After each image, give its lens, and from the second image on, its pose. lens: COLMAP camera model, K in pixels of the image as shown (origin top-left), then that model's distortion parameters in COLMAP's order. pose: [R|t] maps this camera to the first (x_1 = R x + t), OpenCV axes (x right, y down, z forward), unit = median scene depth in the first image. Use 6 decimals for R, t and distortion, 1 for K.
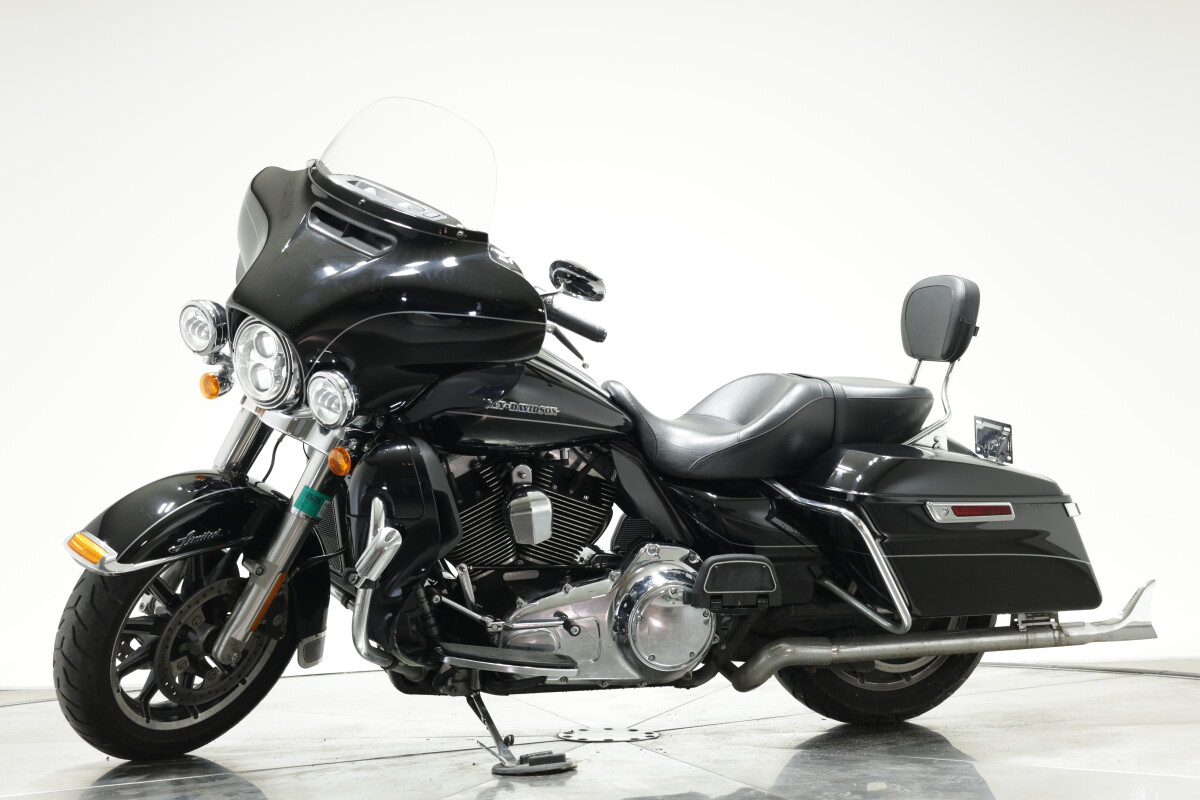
lens RADIAL K [[1623.7, 0, 600.0], [0, 1623.7, 400.0], [0, 0, 1]] dist [-0.016034, 0.005148]
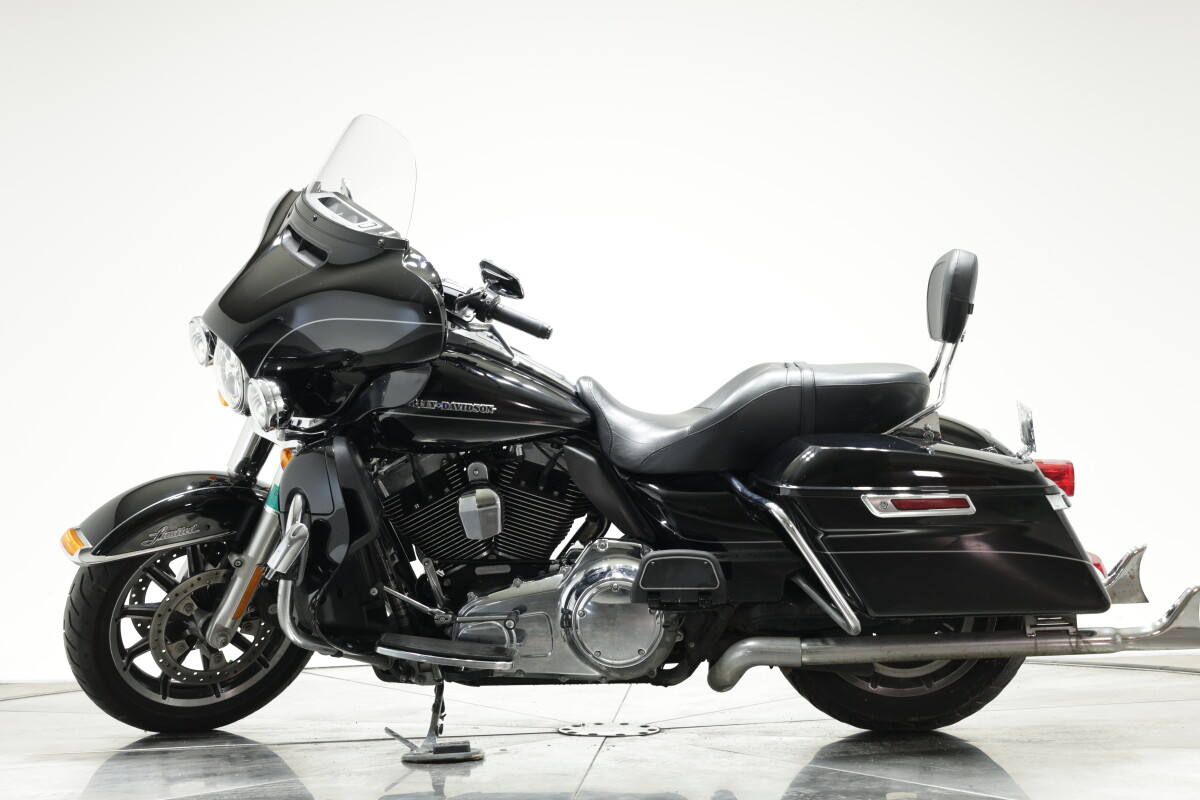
lens RADIAL K [[1623.7, 0, 600.0], [0, 1623.7, 400.0], [0, 0, 1]] dist [-0.016034, 0.005148]
pose [[0.930453, -0.029112, -0.365253, 0.395469], [0.030455, 0.999534, -0.002085, 0.005326], [0.365144, -0.009184, 0.930906, 0.073446]]
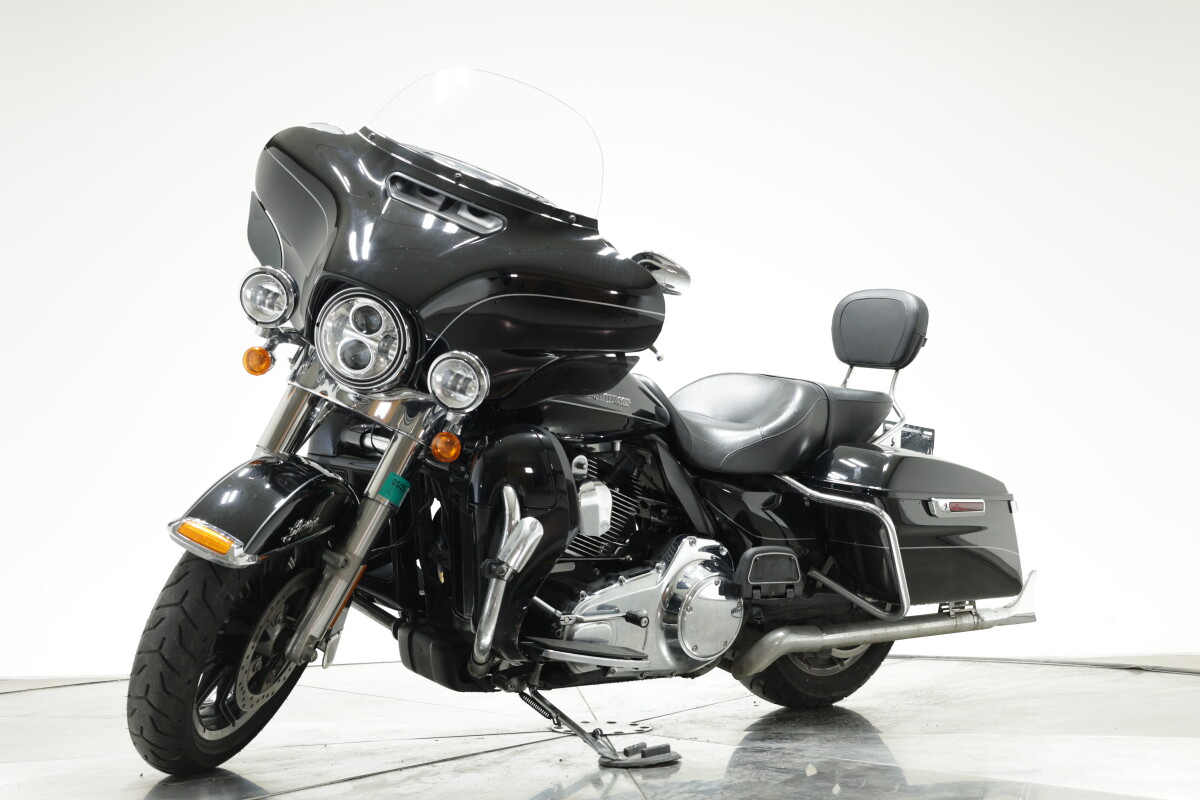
lens RADIAL K [[1623.7, 0, 600.0], [0, 1623.7, 400.0], [0, 0, 1]] dist [-0.016034, 0.005148]
pose [[0.921912, 0.036141, 0.385711, -0.414492], [-0.035580, 0.999330, -0.008593, 0.014272], [-0.385763, -0.005801, 0.922580, 0.083897]]
